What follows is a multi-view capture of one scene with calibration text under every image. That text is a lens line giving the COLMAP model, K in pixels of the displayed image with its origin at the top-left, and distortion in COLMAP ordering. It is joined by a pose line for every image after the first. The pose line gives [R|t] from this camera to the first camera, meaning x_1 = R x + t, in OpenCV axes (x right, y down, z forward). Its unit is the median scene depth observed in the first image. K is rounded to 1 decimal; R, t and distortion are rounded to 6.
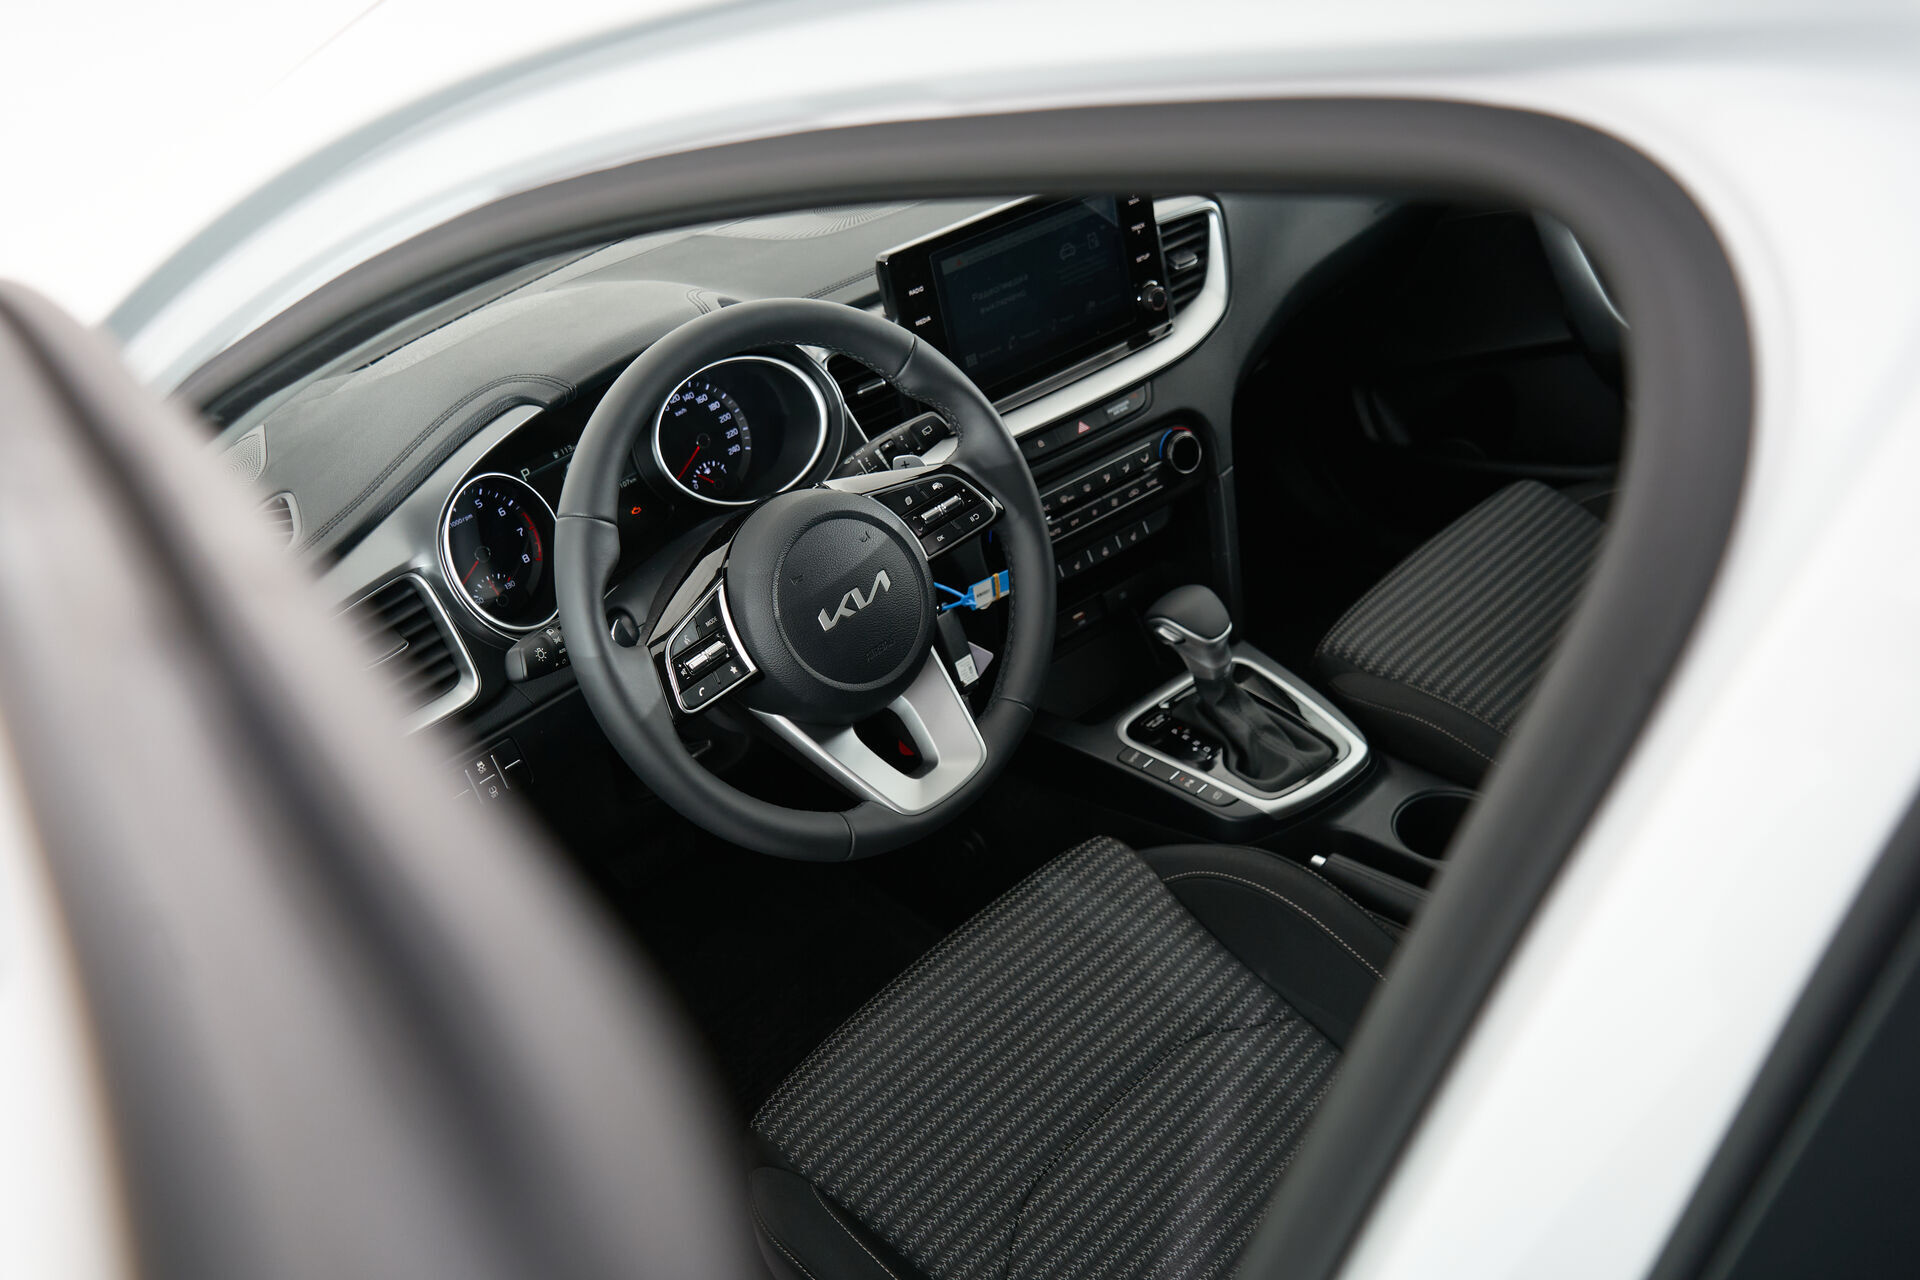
lens RADIAL K [[1528.5, 0, 960.0], [0, 1528.5, 640.0], [0, 0, 1]] dist [0.000951, -0.000030]
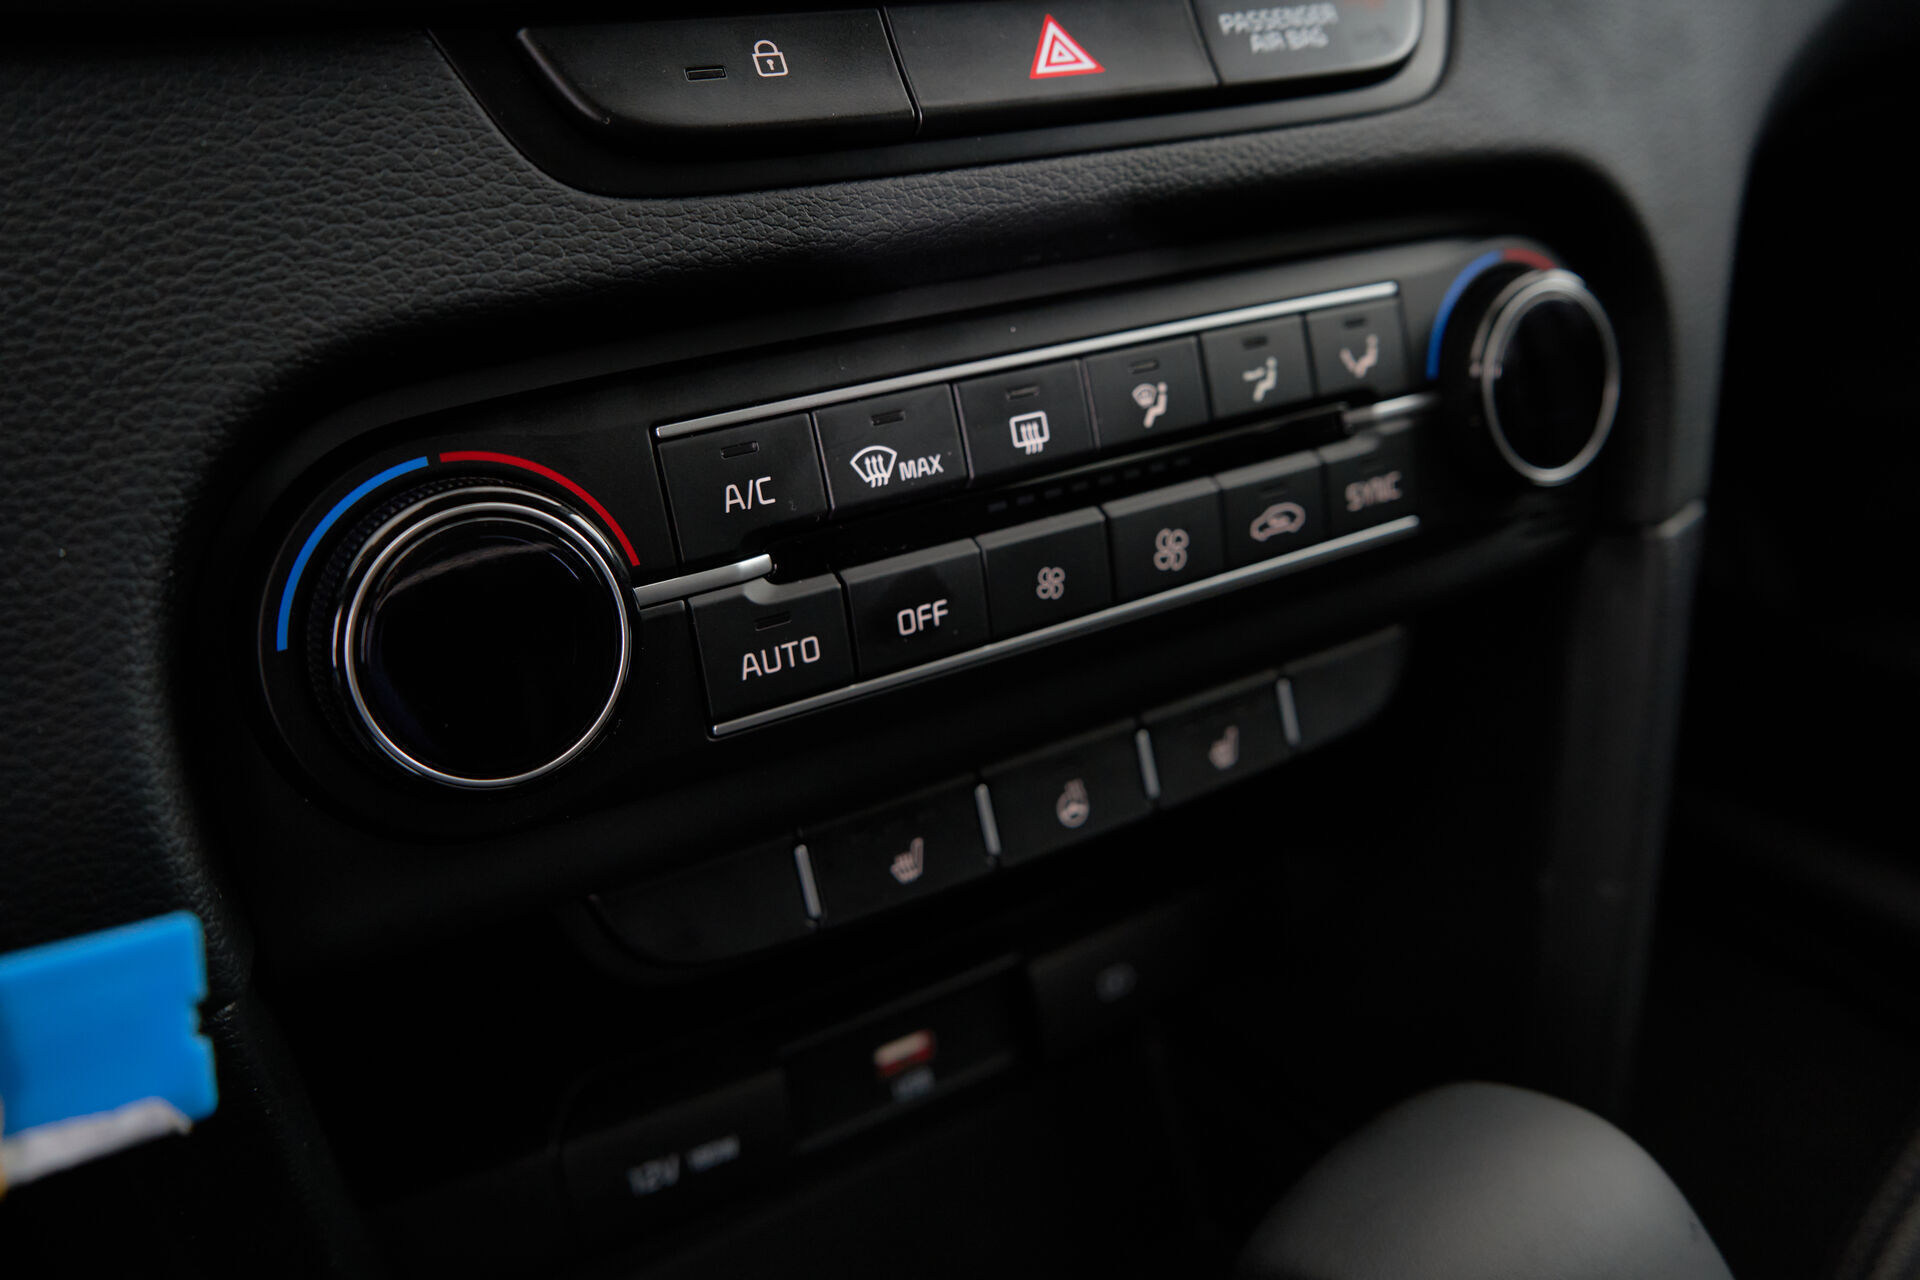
lens RADIAL K [[1561.0, 0, 960.0], [0, 1561.0, 640.0], [0, 0, 1]] dist [-0.067223, -0.001222]
pose [[0.984950, 0.171223, 0.023587, 0.074346], [-0.168840, 0.982343, -0.080590, -0.060936], [-0.036969, 0.075395, 0.996468, 0.818984]]
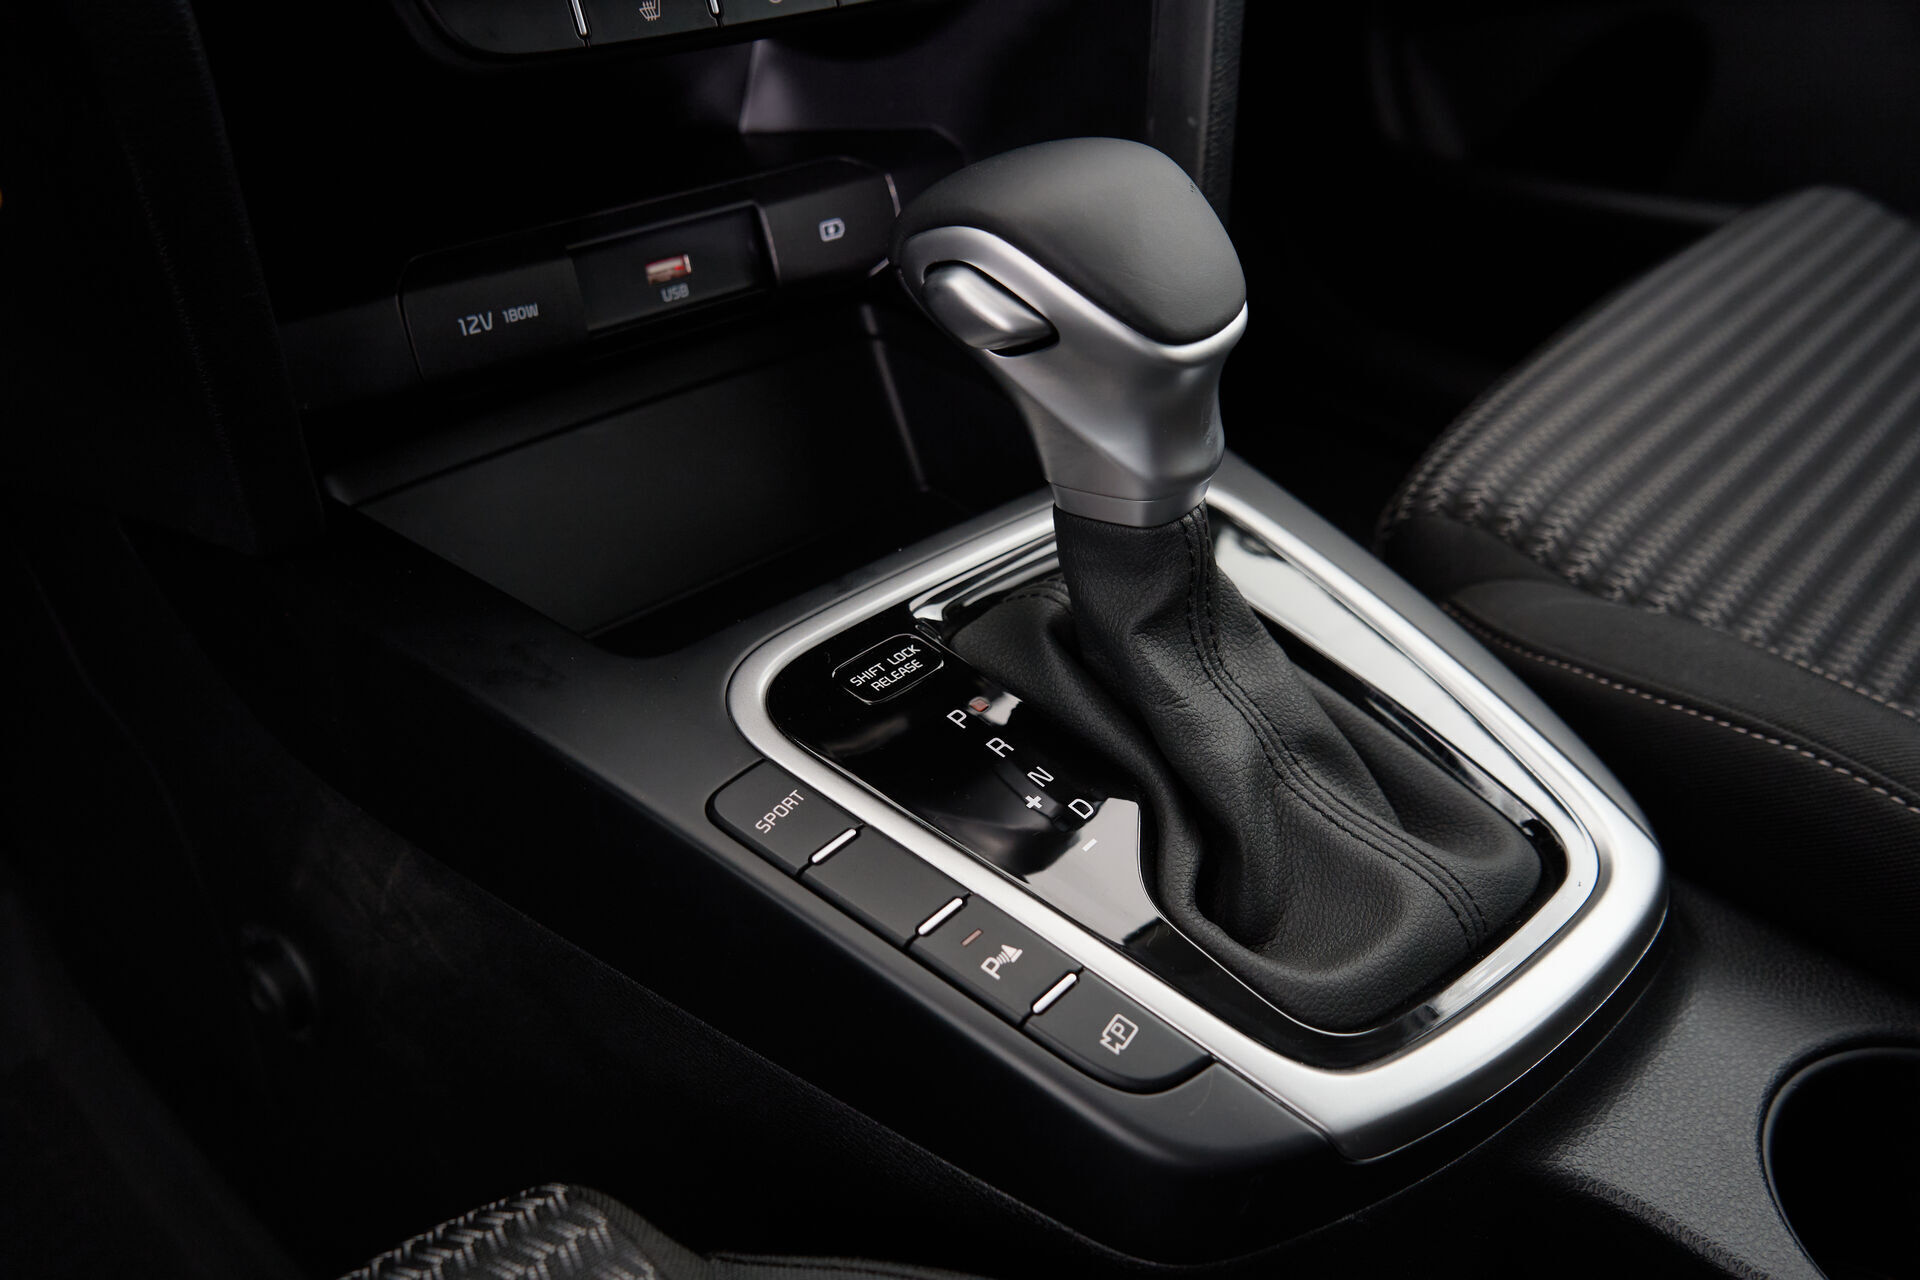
lens RADIAL K [[1561.0, 0, 960.0], [0, 1561.0, 640.0], [0, 0, 1]] dist [-0.067223, -0.001222]
pose [[0.979667, 0.112085, 0.166399, 0.096234], [-0.121094, 0.991621, 0.044987, 0.035418], [-0.159962, -0.064222, 0.985032, 0.744384]]
